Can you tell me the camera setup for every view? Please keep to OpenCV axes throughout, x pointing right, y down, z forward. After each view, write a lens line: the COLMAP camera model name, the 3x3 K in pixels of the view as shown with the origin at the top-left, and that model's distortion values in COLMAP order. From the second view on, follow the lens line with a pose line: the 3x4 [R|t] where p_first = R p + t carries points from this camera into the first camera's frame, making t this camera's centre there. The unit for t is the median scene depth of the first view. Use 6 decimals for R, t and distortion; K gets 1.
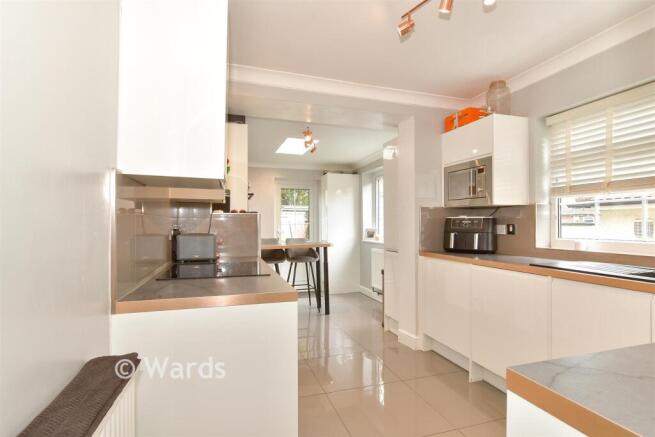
lens RADIAL K [[338.7, 0, 327.5], [0, 338.7, 218.5], [0, 0, 1]] dist [0.000907, 0.000027]
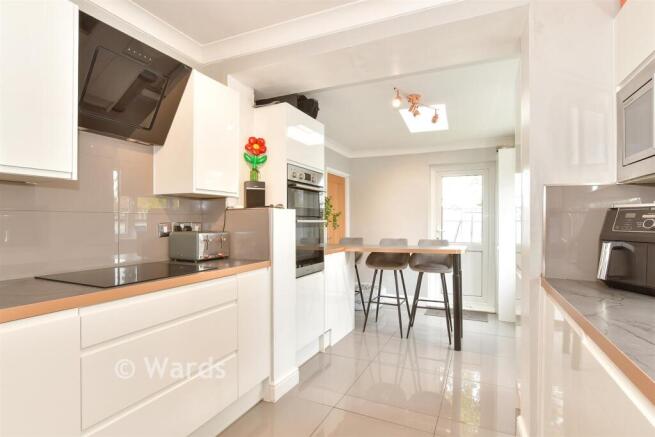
lens RADIAL K [[338.7, 0, 327.5], [0, 338.7, 218.5], [0, 0, 1]] dist [0.000907, 0.000027]
pose [[0.735007, -0.001406, -0.678059, 0.276618], [0.006694, 0.999964, 0.005183, 0.005594], [0.678027, -0.008349, 0.734990, 0.304902]]
